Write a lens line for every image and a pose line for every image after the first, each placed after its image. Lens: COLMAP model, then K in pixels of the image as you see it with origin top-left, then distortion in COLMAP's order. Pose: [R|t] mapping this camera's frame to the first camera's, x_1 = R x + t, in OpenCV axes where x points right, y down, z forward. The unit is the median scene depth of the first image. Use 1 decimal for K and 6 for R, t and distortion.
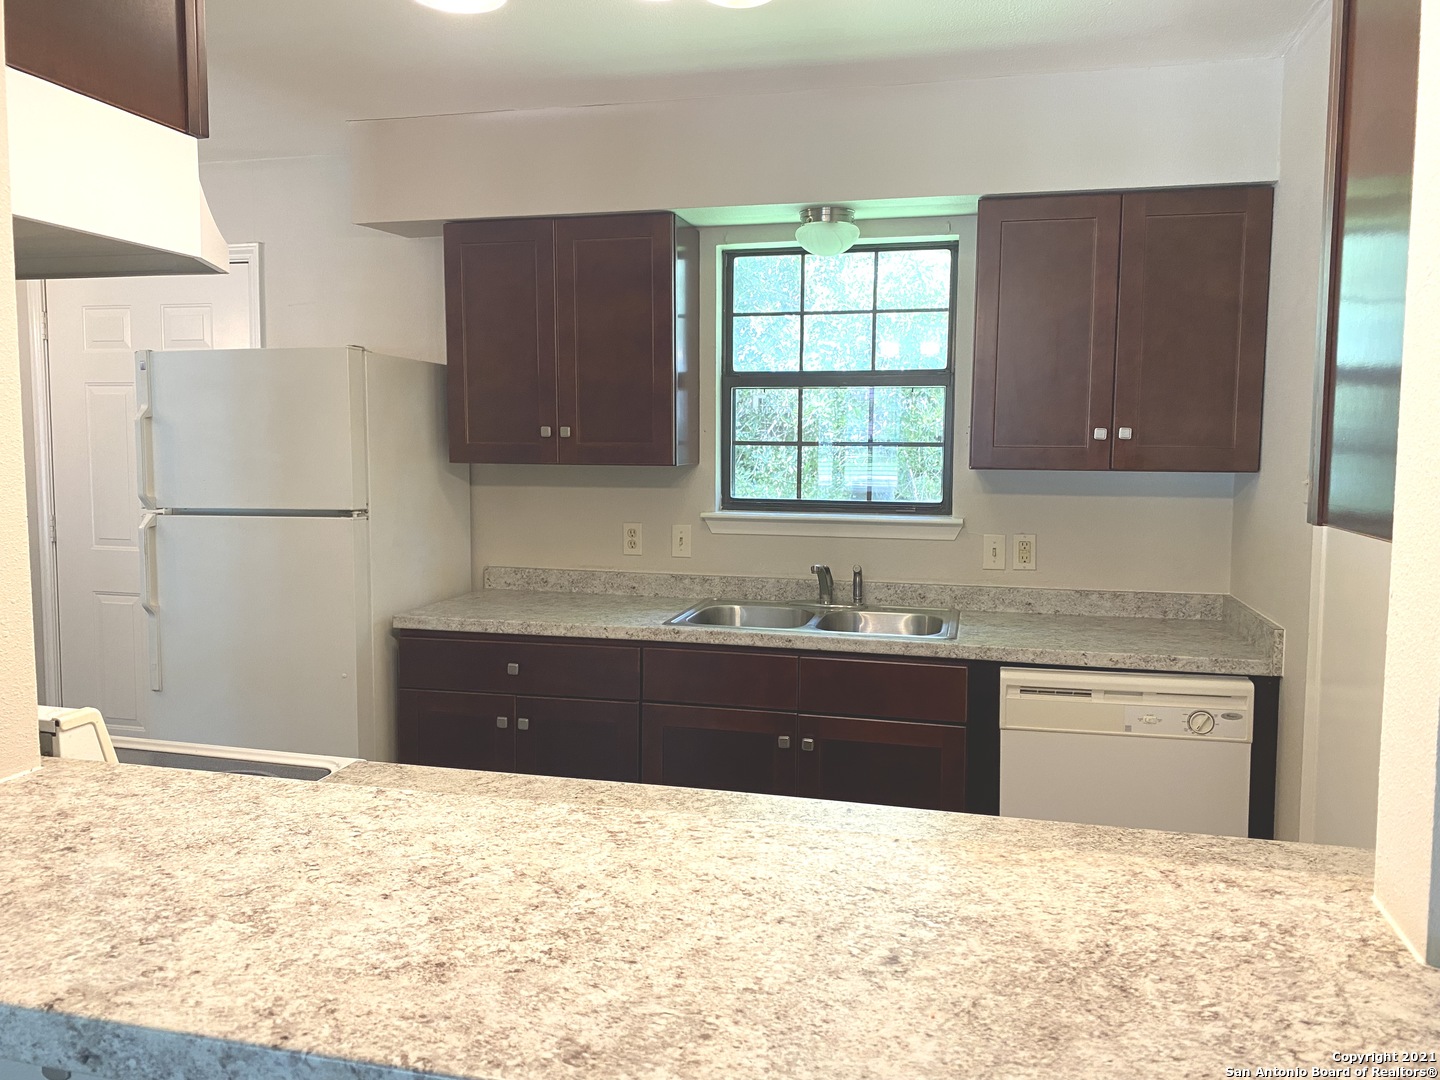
lens RADIAL K [[1103.0, 0, 714.5], [0, 1103.0, 554.8], [0, 0, 1]] dist [-0.026137, 0.045154]
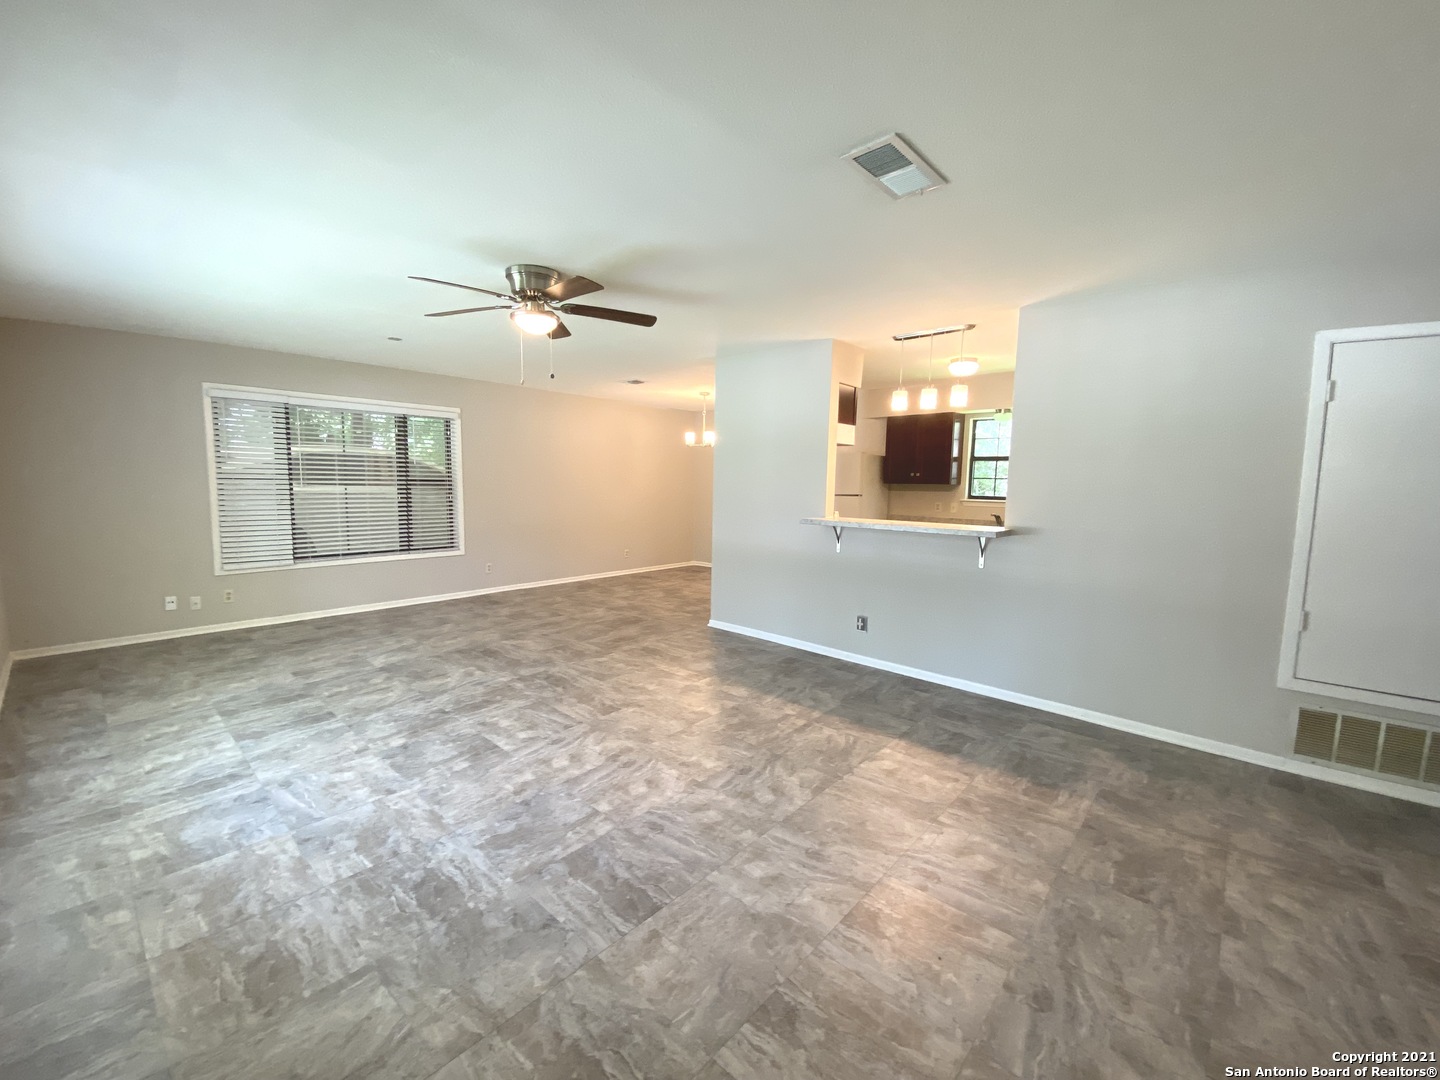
lens RADIAL K [[581.2, 0, 719.7], [0, 581.2, 546.4], [0, 0, 1]] dist [0.010822, -0.002711]
pose [[0.878824, 0.071014, -0.471832, 0.198838], [-0.056373, 0.997390, 0.045115, 0.068000], [0.473804, -0.013050, 0.880533, -0.934222]]
